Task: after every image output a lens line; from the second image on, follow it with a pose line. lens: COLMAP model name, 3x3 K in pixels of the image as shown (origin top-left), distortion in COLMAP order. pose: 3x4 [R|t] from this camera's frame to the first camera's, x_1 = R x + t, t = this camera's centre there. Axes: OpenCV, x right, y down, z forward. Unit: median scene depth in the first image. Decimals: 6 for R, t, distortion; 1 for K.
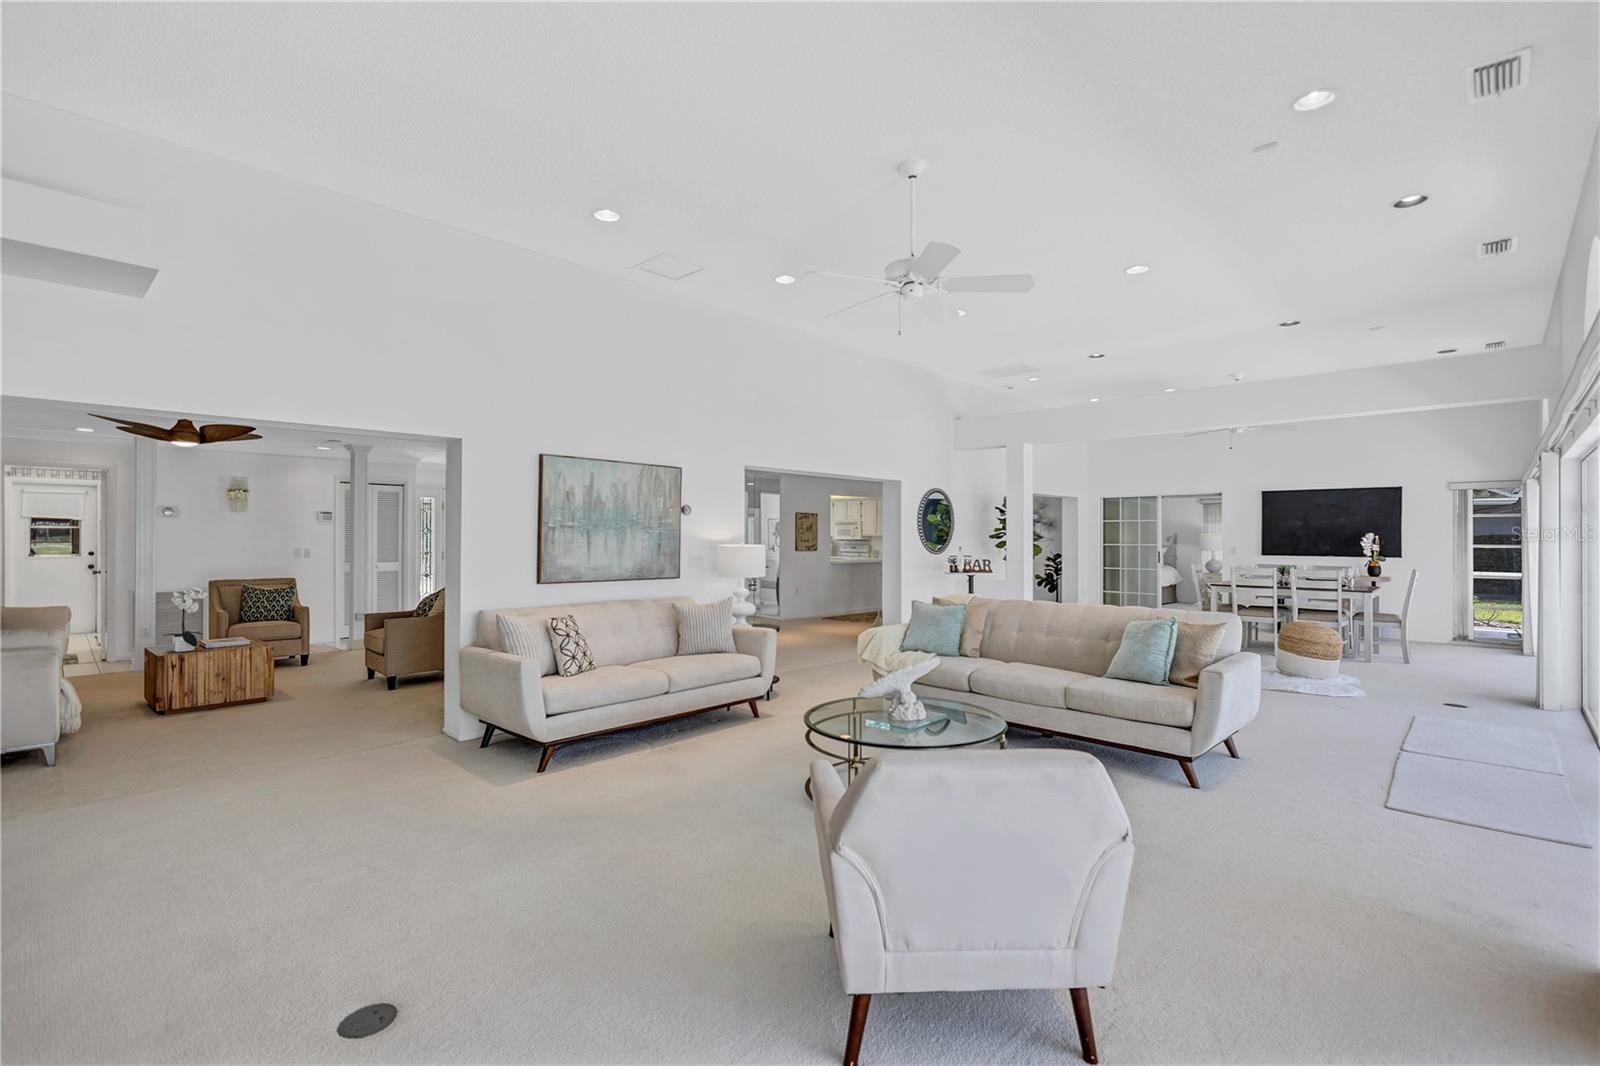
lens RADIAL K [[731.0, 0, 797.3], [0, 731.0, 533.9], [0, 0, 1]] dist [-0.000579, -0.000241]
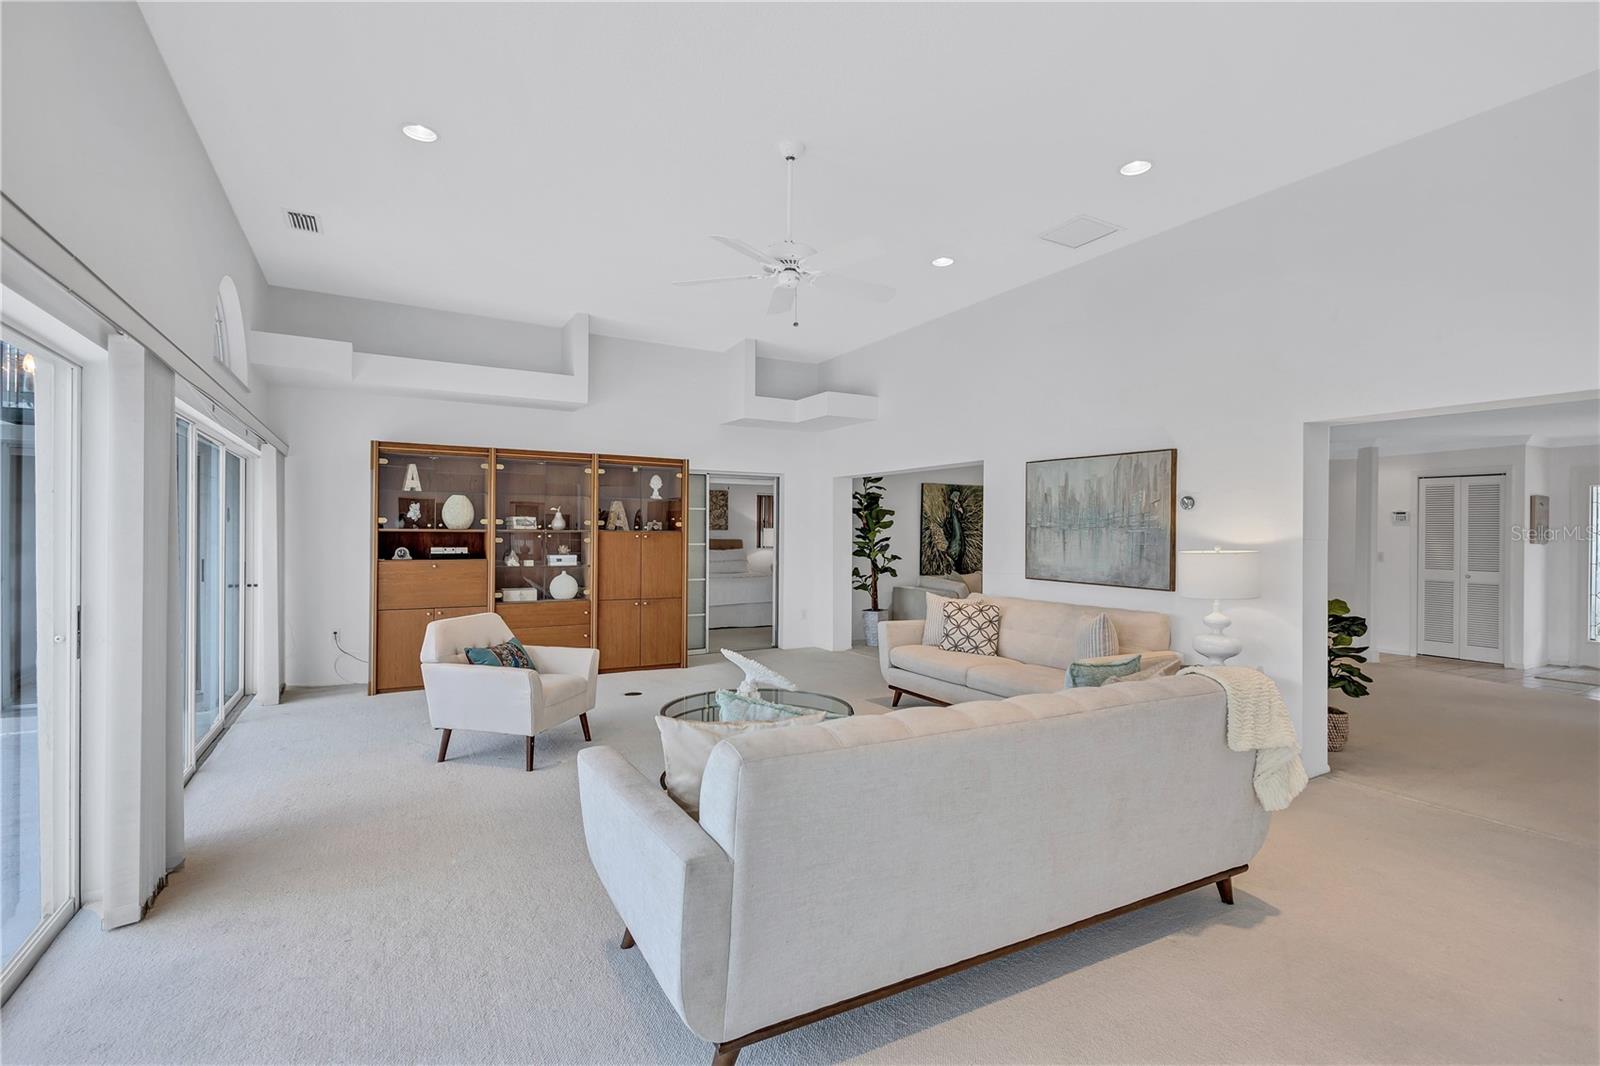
lens RADIAL K [[731.0, 0, 796.5], [0, 731.0, 532.0], [0, 0, 1]] dist [-0.000579, -0.000241]
pose [[-0.289794, -0.004016, -0.957081, 0.738810], [-0.005568, 0.999981, -0.002511, 0.001849], [0.957073, 0.004601, -0.289811, 0.886654]]
